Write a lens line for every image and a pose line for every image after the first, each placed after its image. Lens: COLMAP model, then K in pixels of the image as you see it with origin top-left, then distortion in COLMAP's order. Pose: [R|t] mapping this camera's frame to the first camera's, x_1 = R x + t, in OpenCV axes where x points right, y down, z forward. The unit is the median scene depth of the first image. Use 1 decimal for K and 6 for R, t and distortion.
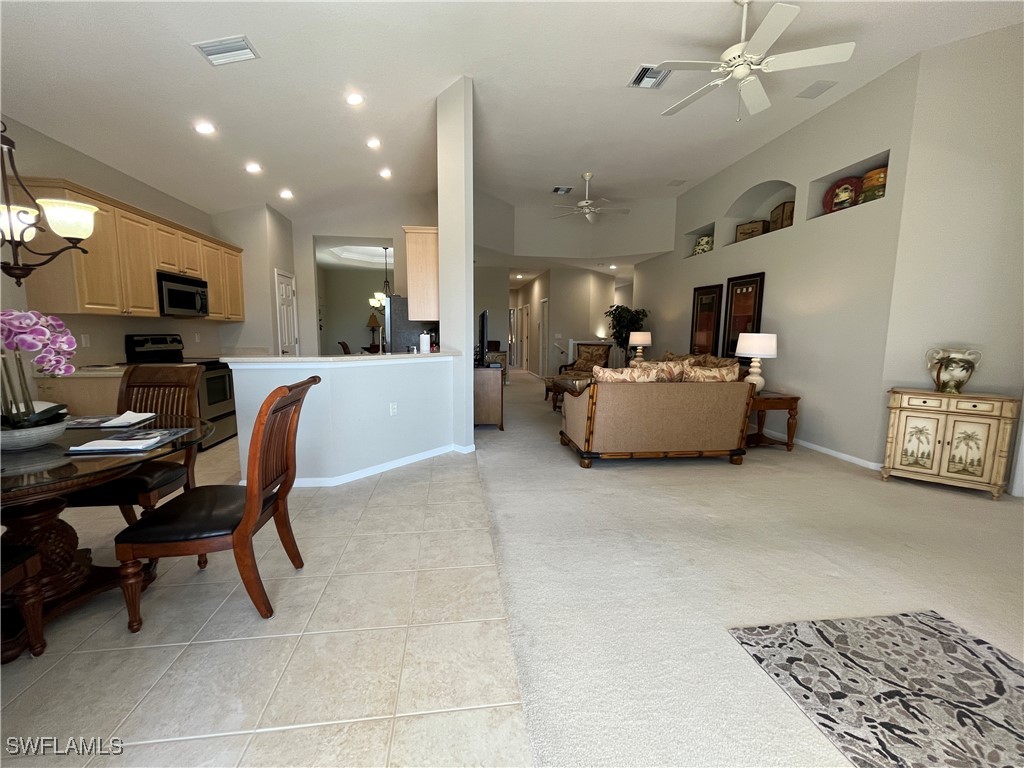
lens RADIAL K [[418.1, 0, 512.0], [0, 418.1, 384.0], [0, 0, 1]] dist [-0.002422, -0.000059]
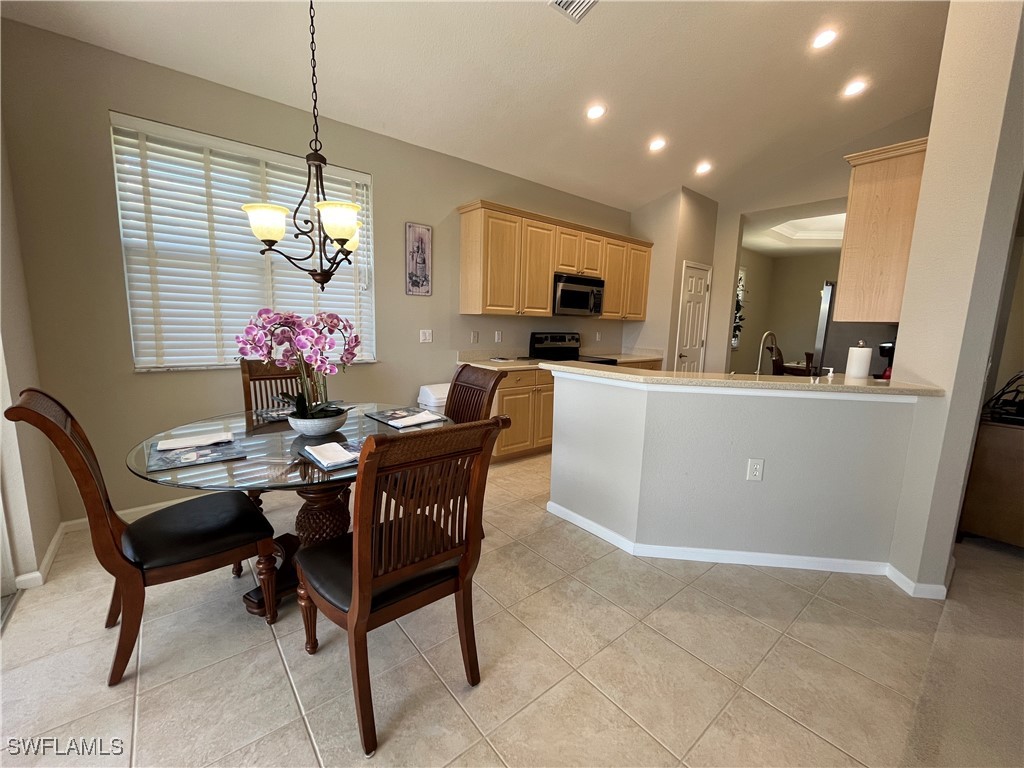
lens RADIAL K [[418.1, 0, 512.0], [0, 418.1, 384.0], [0, 0, 1]] dist [-0.002422, -0.000059]
pose [[0.524719, 0.133764, -0.840700, 0.018652], [-0.129967, 0.988588, 0.076176, -0.054590], [0.841295, 0.069292, 0.536116, 0.329796]]
